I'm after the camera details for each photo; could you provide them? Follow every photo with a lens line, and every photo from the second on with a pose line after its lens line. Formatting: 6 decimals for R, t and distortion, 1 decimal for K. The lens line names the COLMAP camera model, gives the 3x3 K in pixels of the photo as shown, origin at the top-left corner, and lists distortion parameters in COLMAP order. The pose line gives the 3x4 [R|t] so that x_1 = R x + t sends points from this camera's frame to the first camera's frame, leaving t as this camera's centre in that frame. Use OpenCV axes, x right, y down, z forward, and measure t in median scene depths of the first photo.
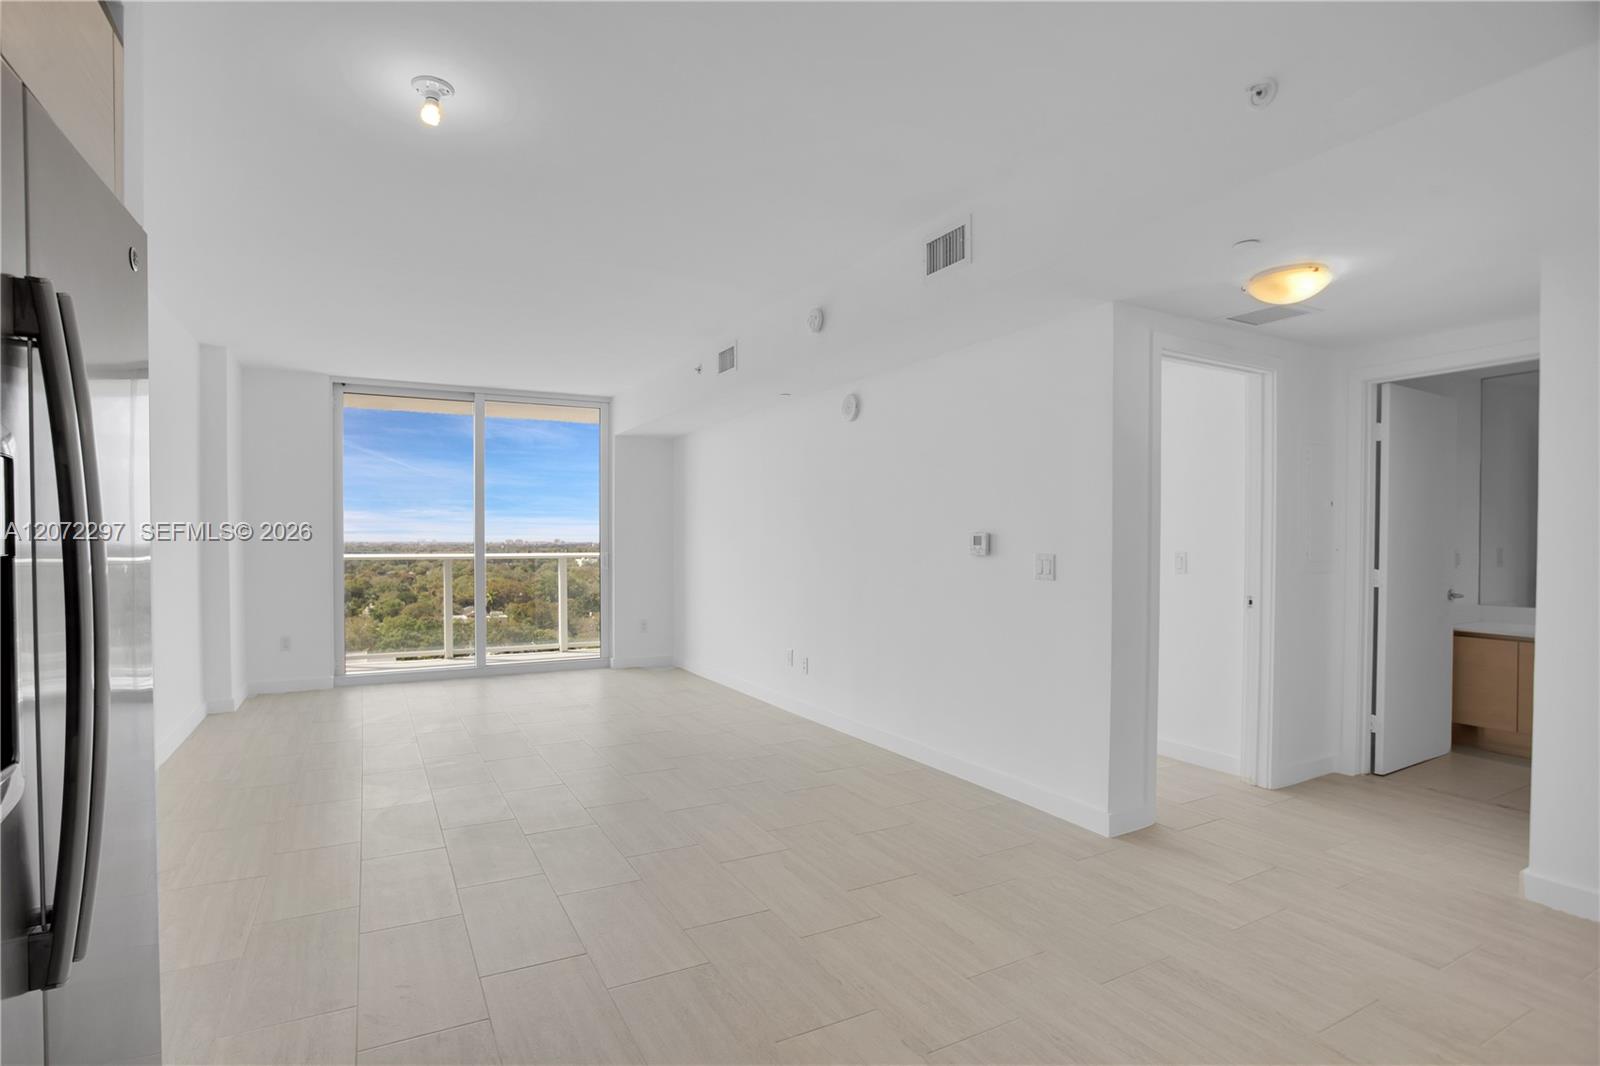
lens RADIAL K [[797.4, 0, 802.3], [0, 797.4, 547.8], [0, 0, 1]] dist [-0.043687, 0.016542]
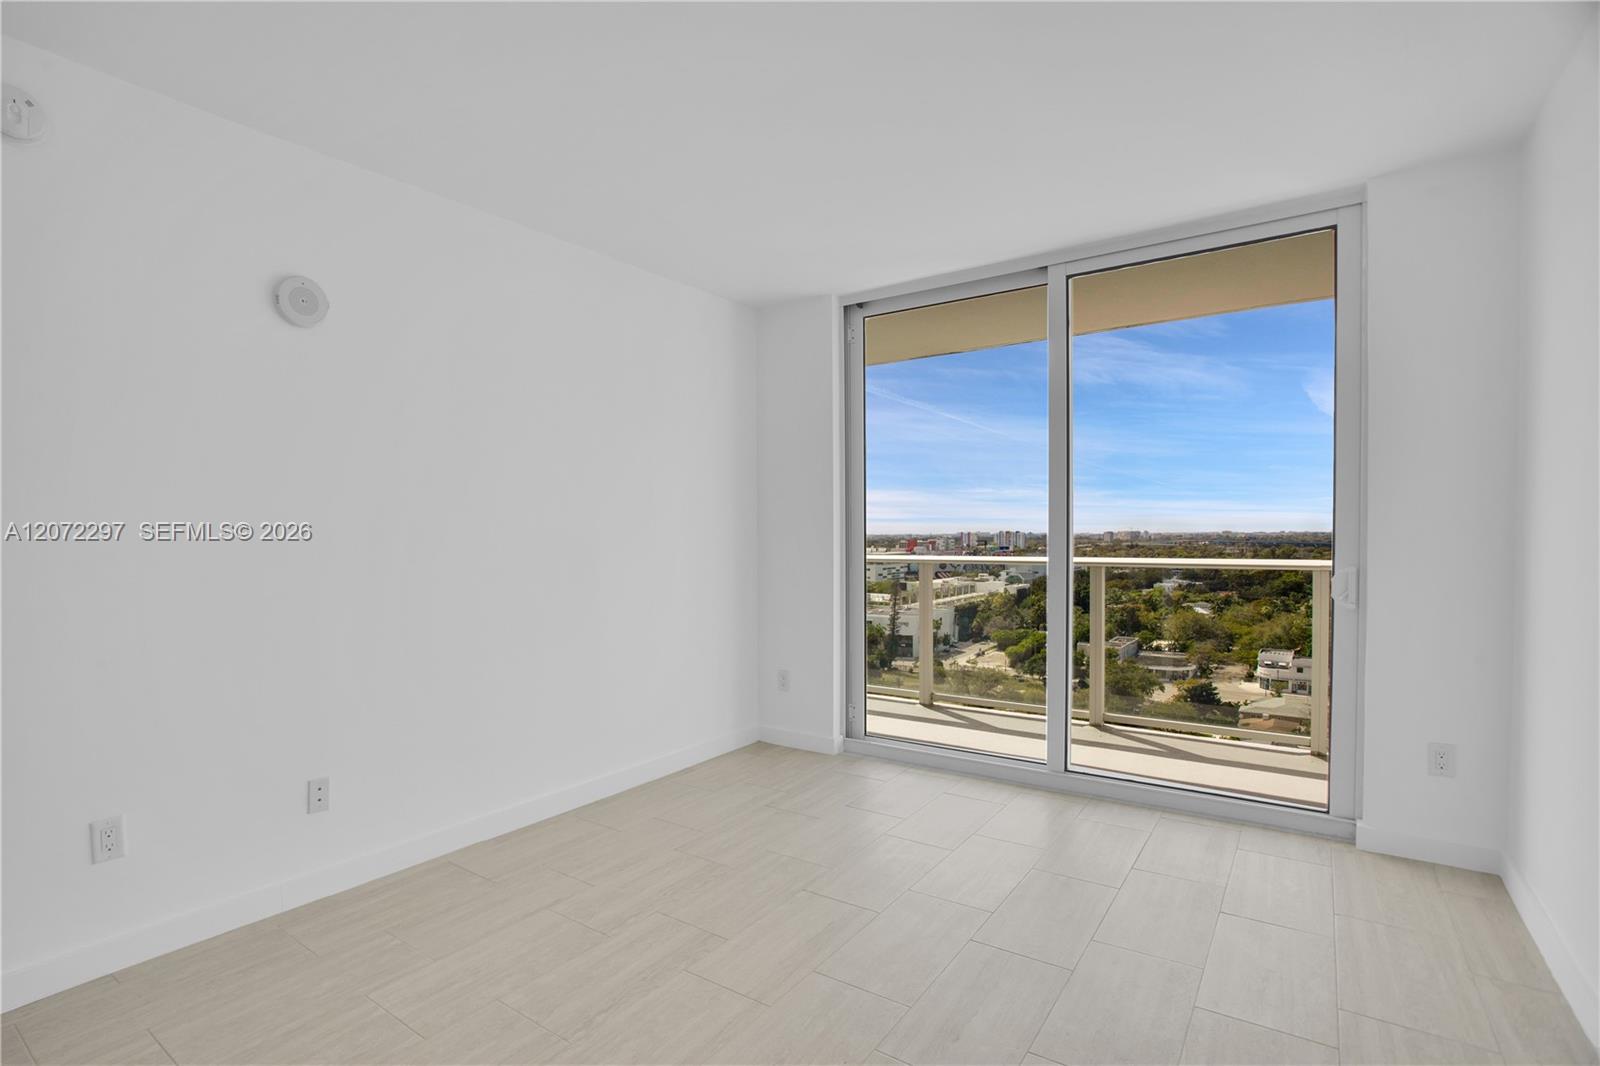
lens RADIAL K [[797.4, 0, 746.3], [0, 797.4, 559.3], [0, 0, 1]] dist [-0.043687, 0.016542]
pose [[0.413001, 0.027648, -0.910311, -0.004031], [-0.002255, 0.999567, 0.029336, -0.009999], [0.910728, -0.010063, 0.412885, 0.594021]]
